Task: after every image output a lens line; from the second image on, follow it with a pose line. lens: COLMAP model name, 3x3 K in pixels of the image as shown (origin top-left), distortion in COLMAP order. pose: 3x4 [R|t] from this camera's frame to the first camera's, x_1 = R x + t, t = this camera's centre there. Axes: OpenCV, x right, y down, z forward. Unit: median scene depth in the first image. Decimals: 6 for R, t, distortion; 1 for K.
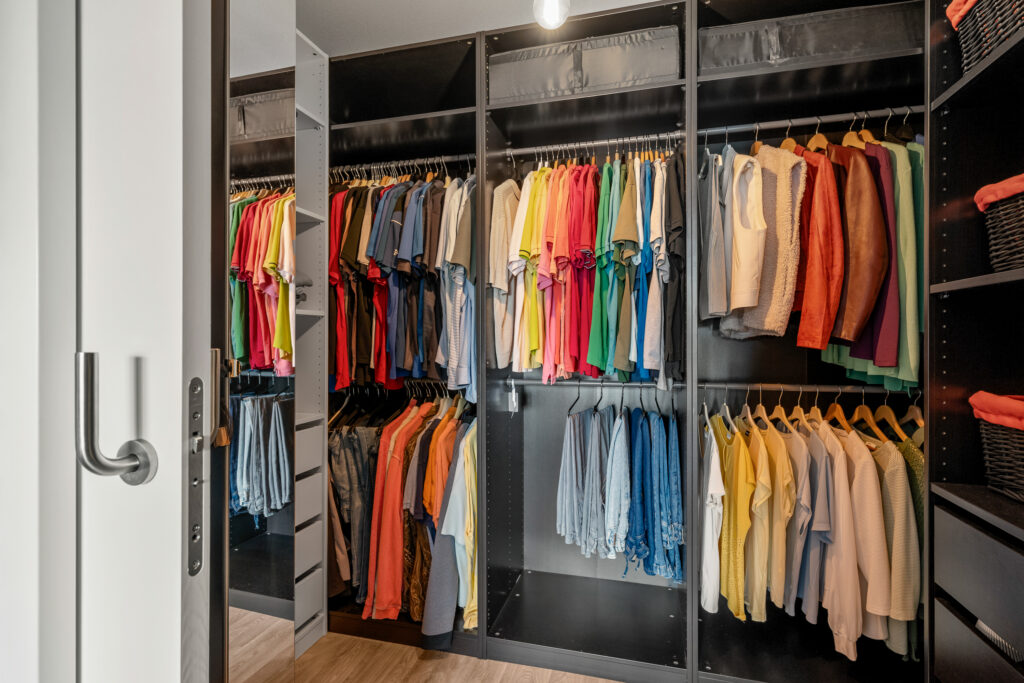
lens RADIAL K [[497.6, 0, 513.4], [0, 497.6, 338.5], [0, 0, 1]] dist [0.000166, -0.000035]
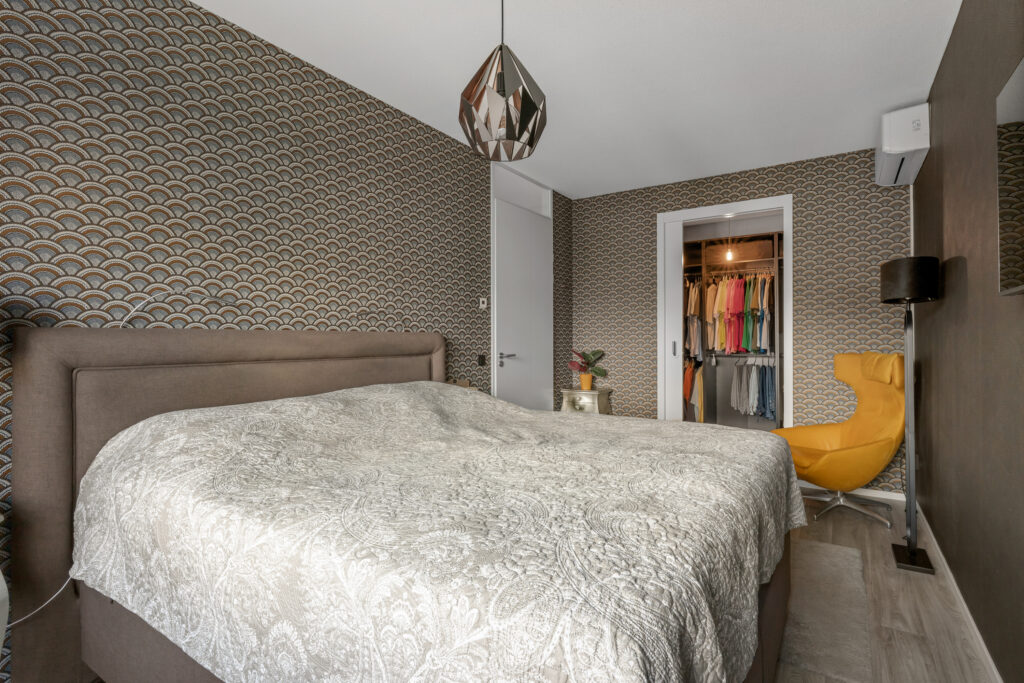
lens RADIAL K [[497.6, 0, 506.3], [0, 497.6, 340.5], [0, 0, 1]] dist [0.000166, -0.000035]
pose [[0.949873, -0.005484, -0.312587, -0.256913], [0.003838, 0.999975, -0.005882, 0.020215], [0.312611, 0.004388, 0.949871, -2.241142]]
